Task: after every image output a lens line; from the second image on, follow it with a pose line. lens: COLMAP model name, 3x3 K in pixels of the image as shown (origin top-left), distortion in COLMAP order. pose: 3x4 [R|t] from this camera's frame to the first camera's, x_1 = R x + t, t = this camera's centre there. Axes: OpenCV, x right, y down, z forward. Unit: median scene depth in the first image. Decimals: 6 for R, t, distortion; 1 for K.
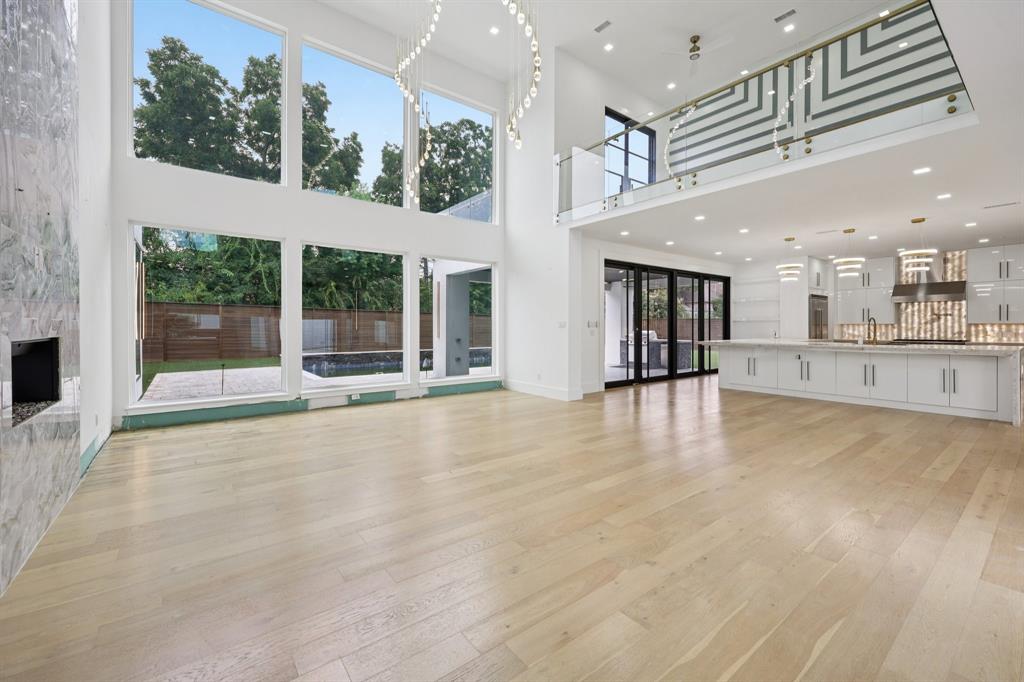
lens RADIAL K [[422.2, 0, 517.3], [0, 422.2, 330.7], [0, 0, 1]] dist [0.002253, -0.000770]
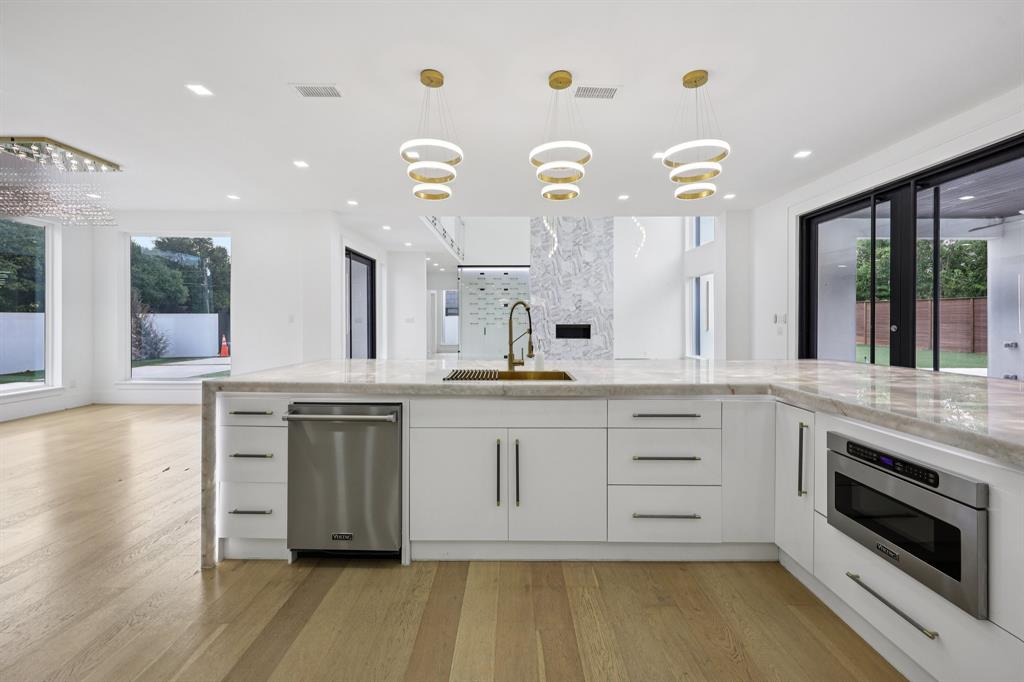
lens RADIAL K [[422.2, 0, 515.5], [0, 422.2, 325.0], [0, 0, 1]] dist [0.002253, -0.000770]
pose [[-0.618002, 0.006253, -0.786152, 0.938851], [-0.007525, 0.999876, 0.013868, -0.010971], [0.786141, 0.014486, -0.617878, 1.031768]]
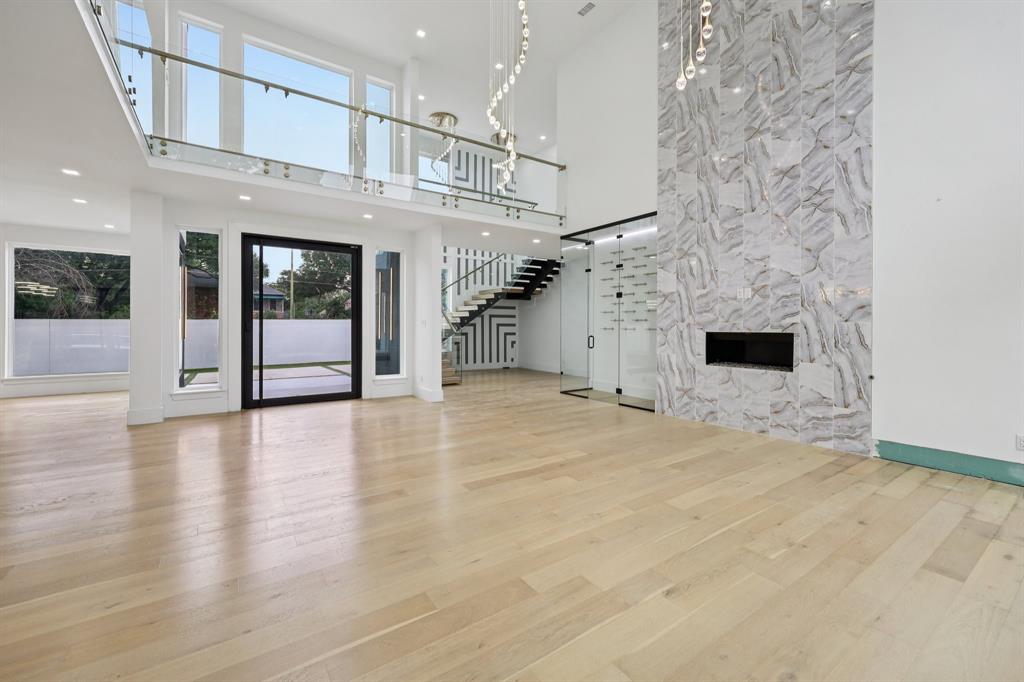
lens RADIAL K [[422.2, 0, 513.1], [0, 422.2, 326.0], [0, 0, 1]] dist [0.002253, -0.000770]
pose [[-0.998087, -0.002179, 0.061782, -0.038148], [-0.001634, 0.999959, 0.008862, -0.007970], [-0.061798, 0.008744, -0.998050, 0.902073]]
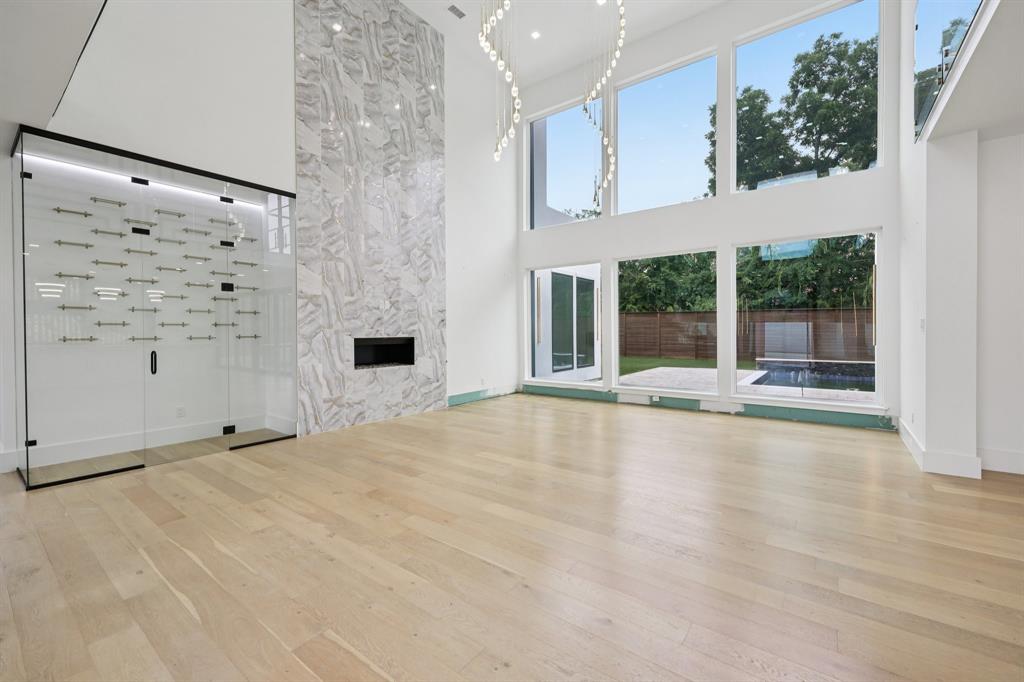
lens RADIAL K [[422.2, 0, 517.8], [0, 422.2, 335.4], [0, 0, 1]] dist [0.002253, -0.000770]
pose [[0.262537, 0.007441, -0.964893, 0.419164], [-0.003949, 0.999970, 0.006637, -0.003434], [0.964914, 0.002068, 0.262558, 0.316116]]
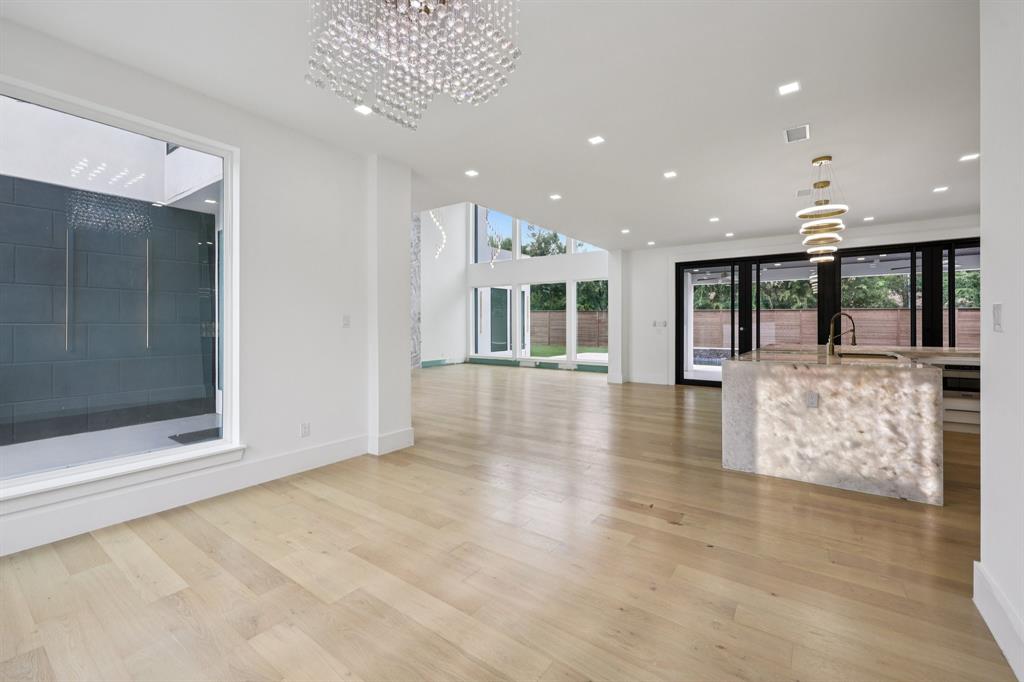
lens RADIAL K [[422.2, 0, 510.9], [0, 422.2, 326.6], [0, 0, 1]] dist [0.002253, -0.000770]
pose [[0.271233, 0.002041, -0.962512, 1.091973], [-0.011049, 0.999938, -0.000993, -0.001497], [0.962450, 0.010904, 0.271239, 0.300058]]
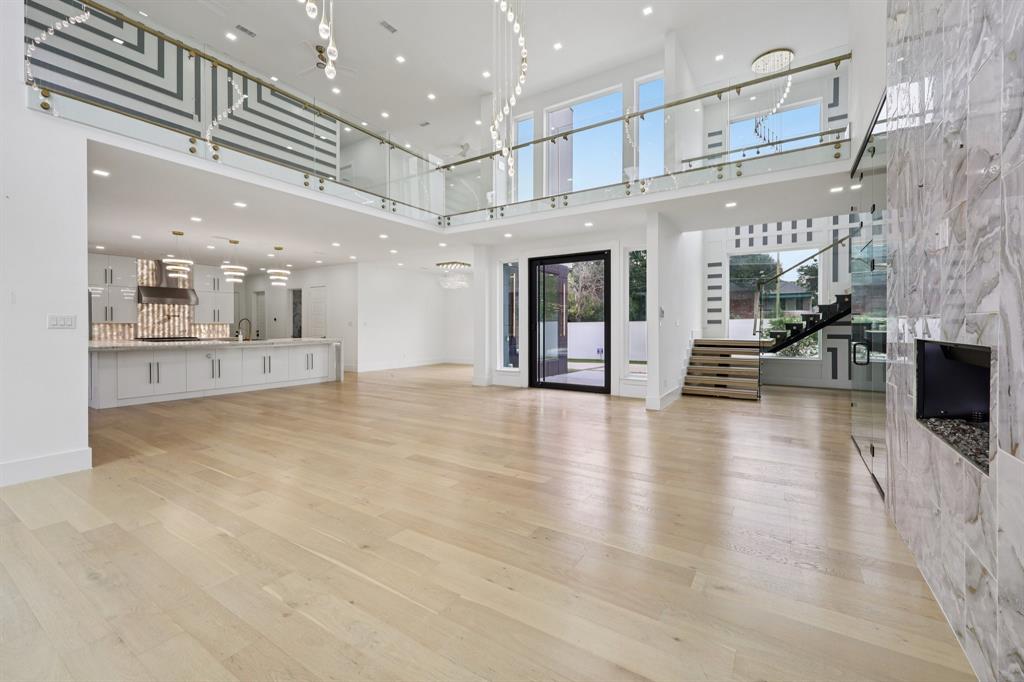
lens RADIAL K [[422.2, 0, 513.0], [0, 422.2, 328.0], [0, 0, 1]] dist [0.002253, -0.000770]
pose [[-0.327628, -0.004016, 0.944798, -0.458853], [0.009499, 0.999926, 0.007545, -0.004740], [-0.944759, 0.011446, -0.327566, 0.566343]]
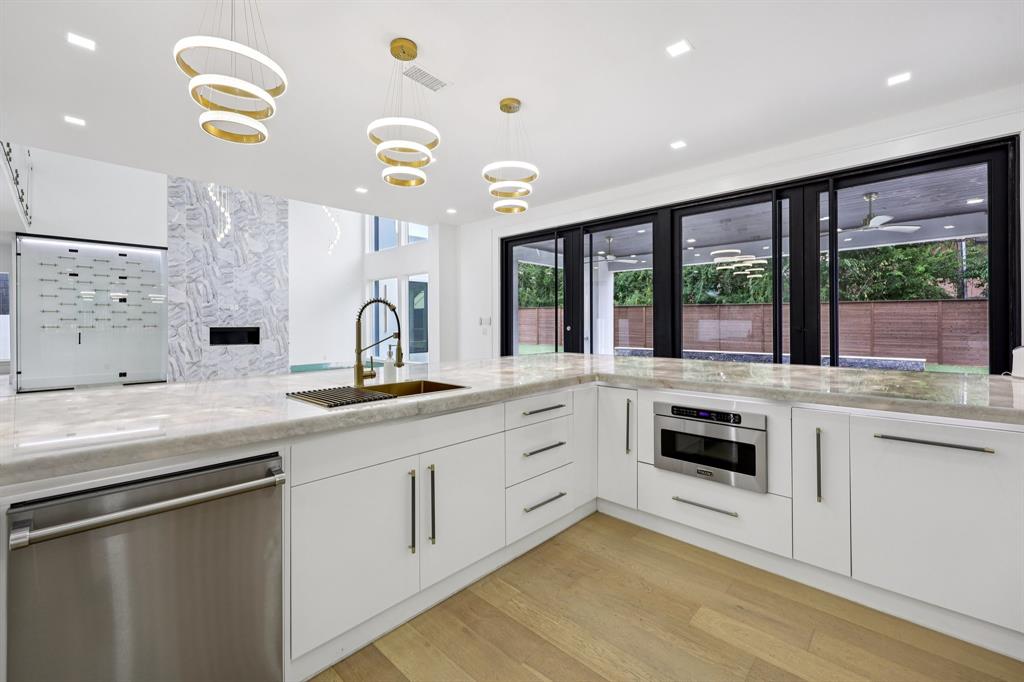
lens RADIAL K [[422.2, 0, 512.9], [0, 422.2, 324.1], [0, 0, 1]] dist [0.002253, -0.000770]
pose [[0.143964, 0.001715, -0.989582, 0.955176], [-0.008284, 0.999966, 0.000528, -0.009929], [0.989548, 0.008121, 0.143973, 0.887476]]
